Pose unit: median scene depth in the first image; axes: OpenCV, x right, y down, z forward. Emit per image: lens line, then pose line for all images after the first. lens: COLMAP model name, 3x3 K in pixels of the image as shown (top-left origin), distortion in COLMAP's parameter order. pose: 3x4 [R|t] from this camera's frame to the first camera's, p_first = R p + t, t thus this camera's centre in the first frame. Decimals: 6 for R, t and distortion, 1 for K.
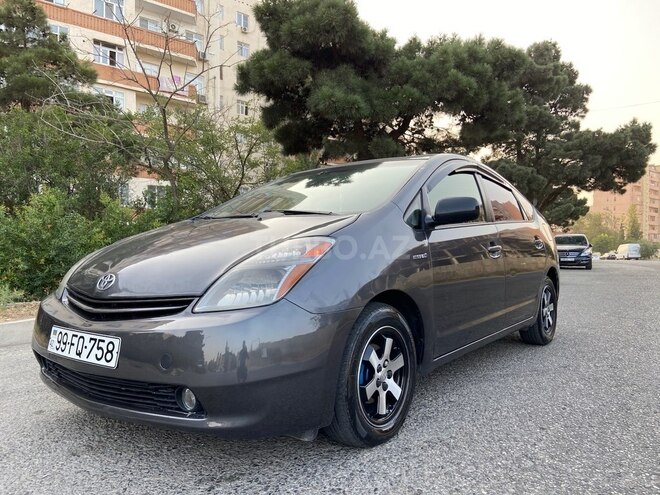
lens RADIAL K [[499.6, 0, 328.7], [0, 499.6, 245.8], [0, 0, 1]] dist [0.119883, -0.154153]
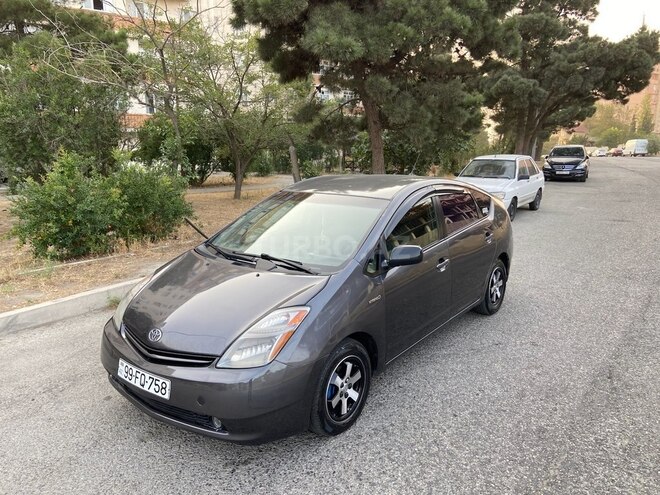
lens RADIAL K [[496.0, 0, 324.6], [0, 496.0, 249.3], [0, 0, 1]] dist [0.116191, -0.148526]
pose [[0.999852, -0.007766, -0.015383, 0.014712], [0.010785, 0.978258, 0.207112, -0.088443], [0.013441, -0.207247, 0.978196, -0.069088]]
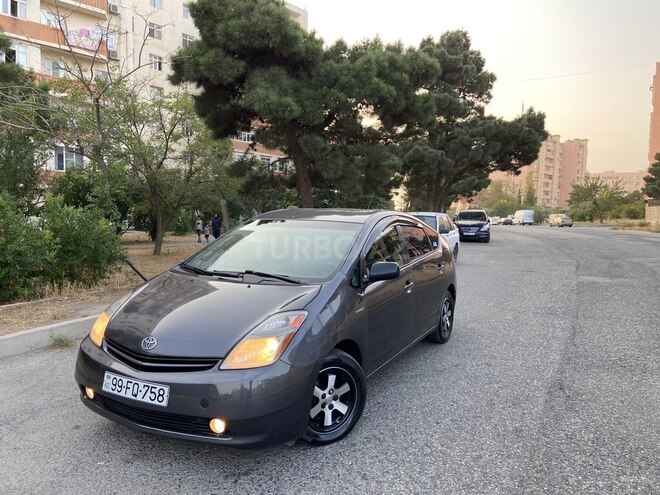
lens RADIAL K [[495.9, 0, 321.7], [0, 495.9, 243.7], [0, 0, 1]] dist [0.115734, -0.146406]
pose [[0.988950, 0.001273, 0.148246, -0.032452], [-0.011977, 0.997381, 0.071332, -0.060591], [-0.147767, -0.072319, 0.986375, -0.086409]]
